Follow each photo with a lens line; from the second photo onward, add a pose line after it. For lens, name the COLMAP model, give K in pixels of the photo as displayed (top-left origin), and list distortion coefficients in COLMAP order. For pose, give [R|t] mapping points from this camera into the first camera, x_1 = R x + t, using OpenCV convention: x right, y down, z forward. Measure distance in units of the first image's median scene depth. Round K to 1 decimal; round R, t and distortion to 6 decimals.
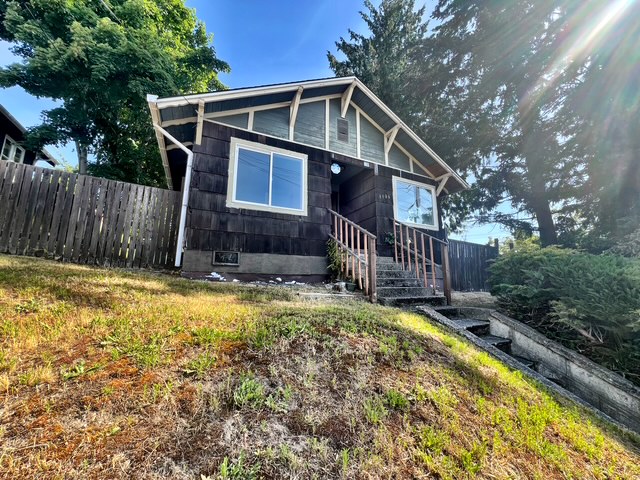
lens RADIAL K [[258.1, 0, 319.1], [0, 258.1, 237.6], [0, 0, 1]] dist [0.002596, -0.000222]
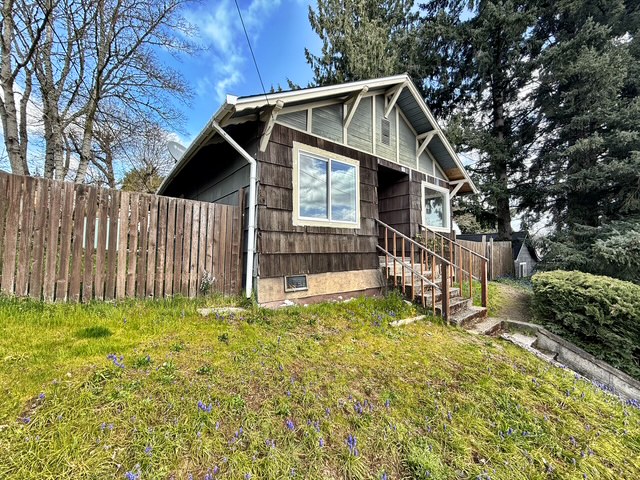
lens RADIAL K [[250.8, 0, 320.6], [0, 250.8, 238.8], [0, 0, 1]] dist [-0.002958, -0.000072]
pose [[0.978613, 0.004860, 0.205653, -0.415565], [-0.033901, 0.989862, 0.137929, -0.183175], [-0.202898, -0.141951, 0.968856, 0.124488]]
